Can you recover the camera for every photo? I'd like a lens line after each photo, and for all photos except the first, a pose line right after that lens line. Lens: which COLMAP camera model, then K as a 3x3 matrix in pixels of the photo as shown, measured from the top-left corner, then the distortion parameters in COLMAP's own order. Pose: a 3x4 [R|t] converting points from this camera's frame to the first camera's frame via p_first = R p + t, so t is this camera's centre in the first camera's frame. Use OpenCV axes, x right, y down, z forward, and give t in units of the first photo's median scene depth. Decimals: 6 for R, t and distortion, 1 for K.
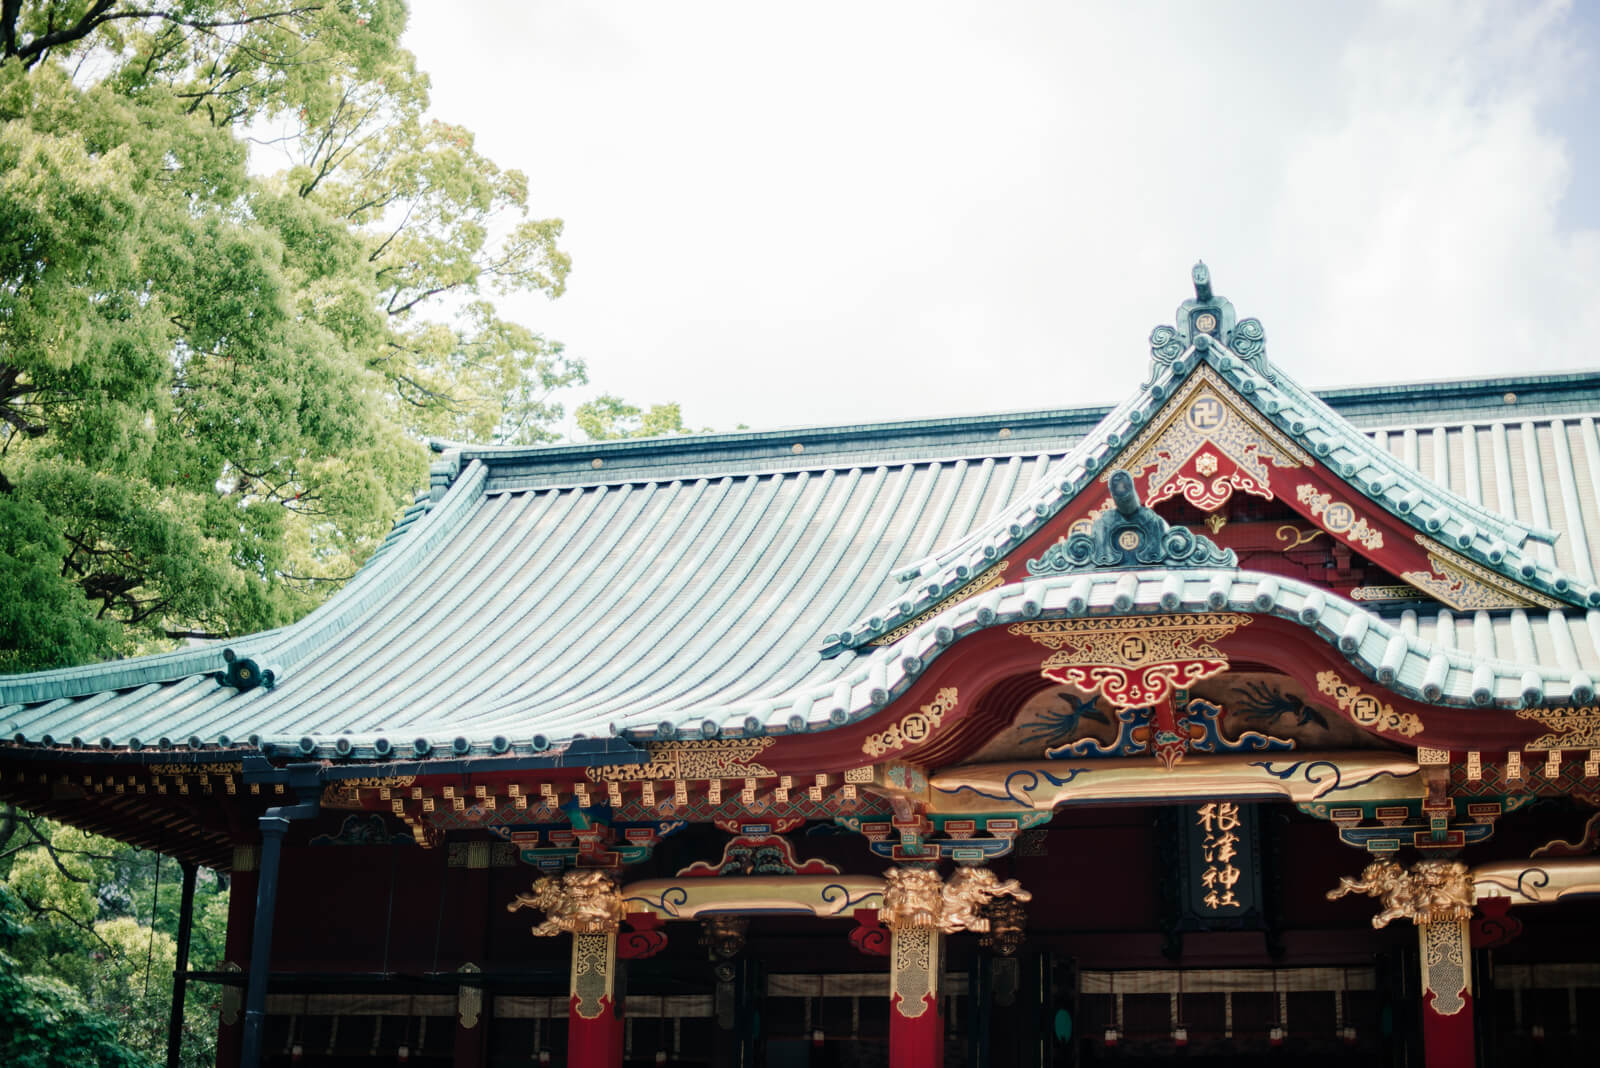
lens RADIAL K [[2406.0, 0, 800.0], [0, 2406.0, 534.0], [0, 0, 1]] dist [-0.149016, 0.103195]
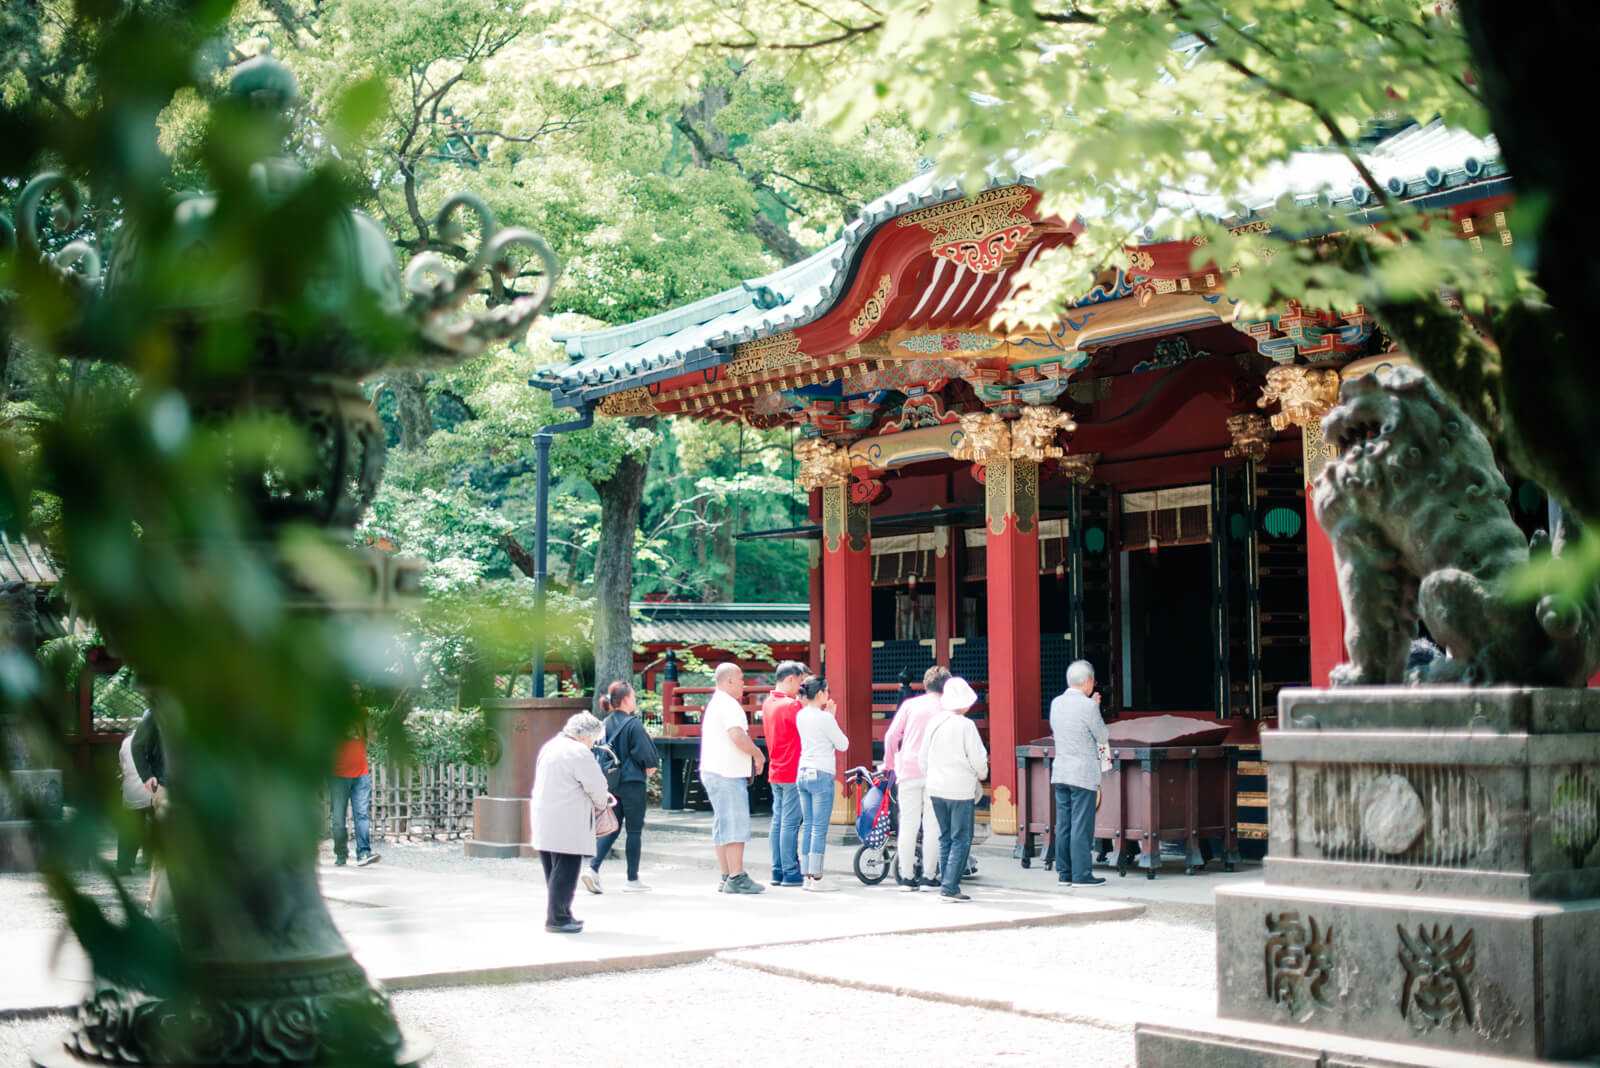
lens RADIAL K [[2406.0, 0, 800.0], [0, 2406.0, 534.0], [0, 0, 1]] dist [-0.149016, 0.103195]
pose [[0.776987, -0.076544, -0.624846, 0.701252], [0.201652, 0.970541, 0.131861, 0.019843], [0.596345, -0.228456, 0.769533, 0.002004]]
